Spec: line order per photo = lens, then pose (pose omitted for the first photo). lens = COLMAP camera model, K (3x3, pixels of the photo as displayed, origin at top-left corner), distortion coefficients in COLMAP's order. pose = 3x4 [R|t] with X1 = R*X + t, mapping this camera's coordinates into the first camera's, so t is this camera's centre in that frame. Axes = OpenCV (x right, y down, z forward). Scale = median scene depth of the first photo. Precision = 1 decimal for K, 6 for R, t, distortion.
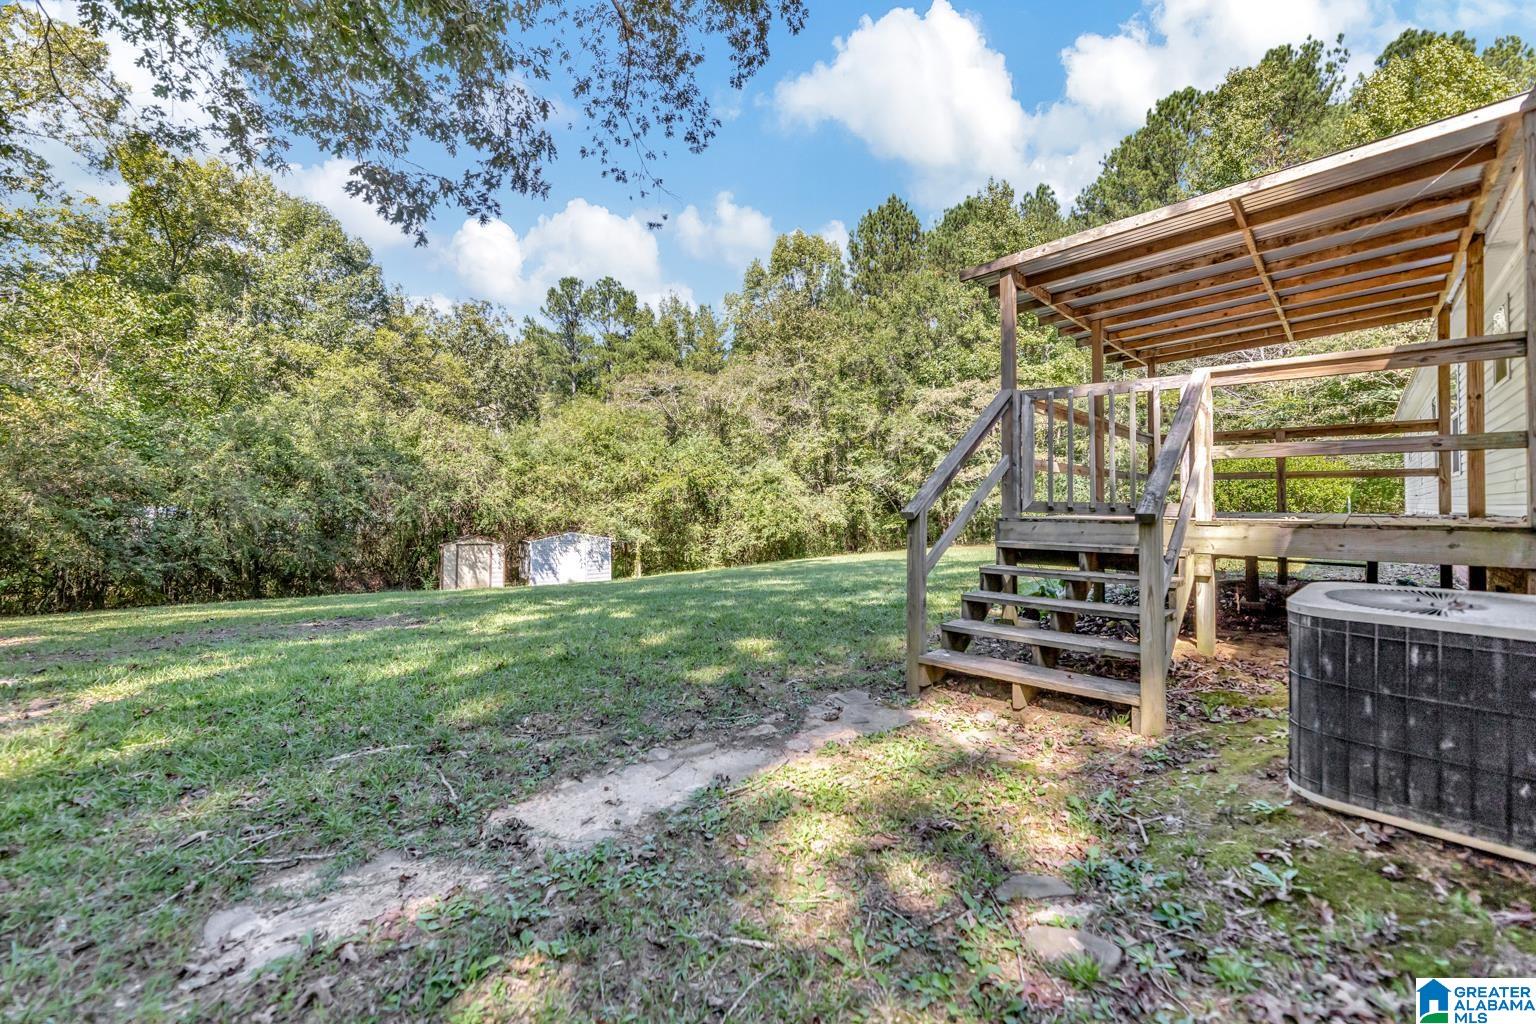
lens RADIAL K [[637.0, 0, 771.4], [0, 637.0, 488.8], [0, 0, 1]] dist [-0.004309, 0.003653]
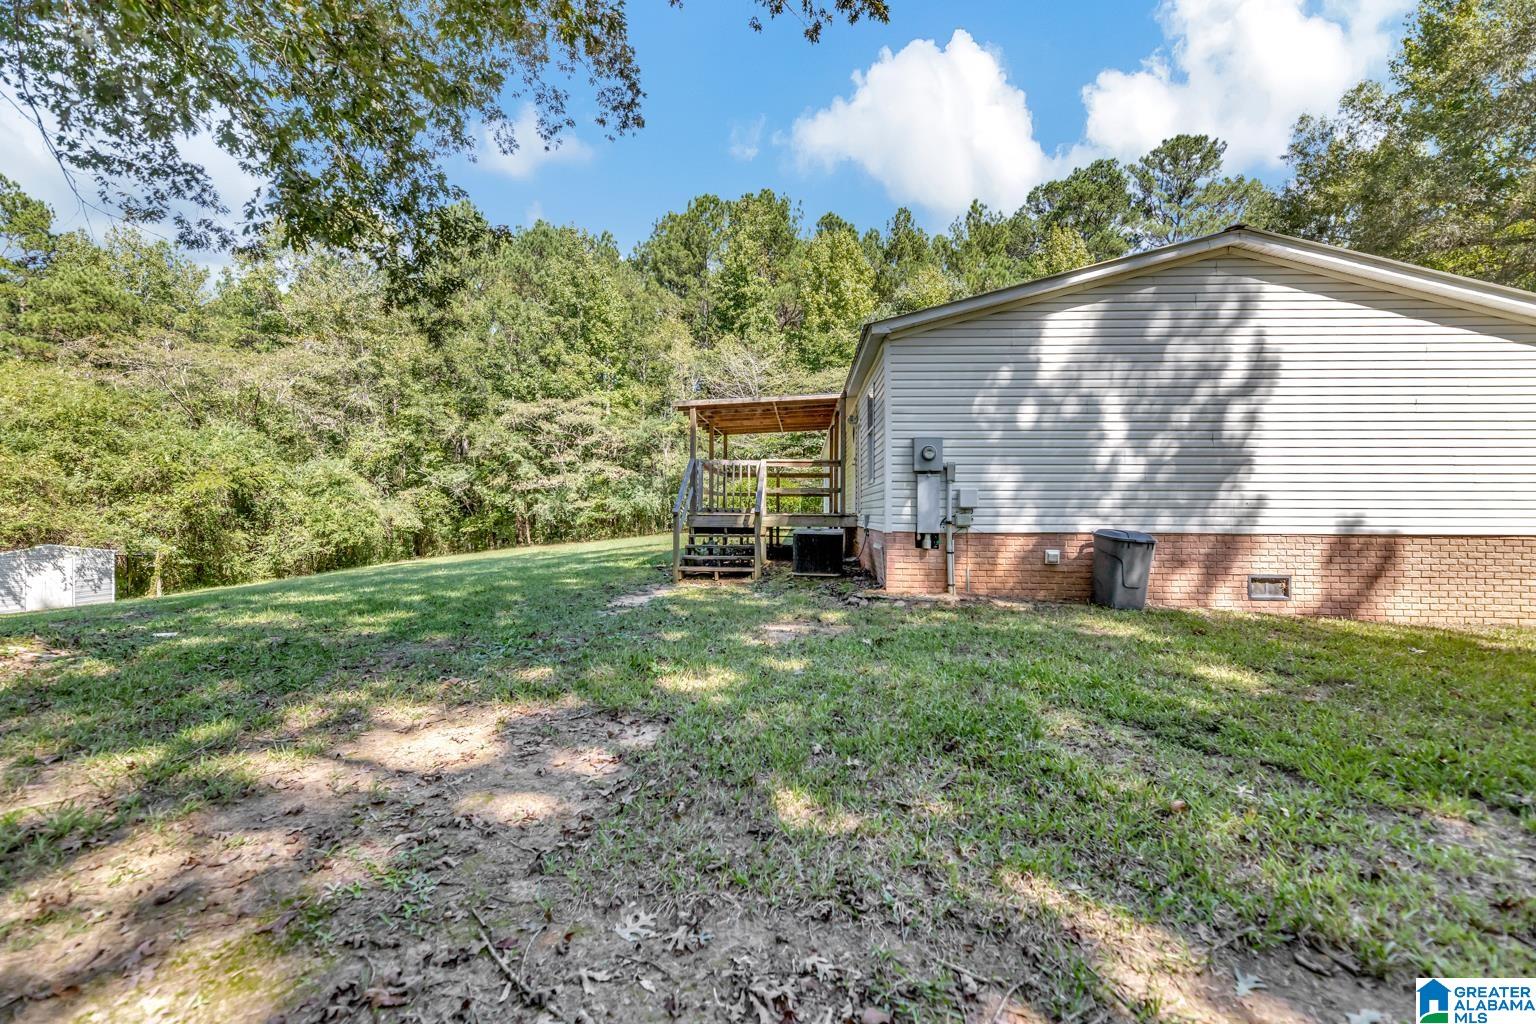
lens RADIAL K [[637.0, 0, 771.4], [0, 637.0, 488.8], [0, 0, 1]] dist [-0.004309, 0.003653]
pose [[0.768579, 0.020695, 0.639421, -0.112957], [-0.016759, 0.999785, -0.012214, -0.002990], [-0.639536, -0.001329, 0.768760, -0.121027]]
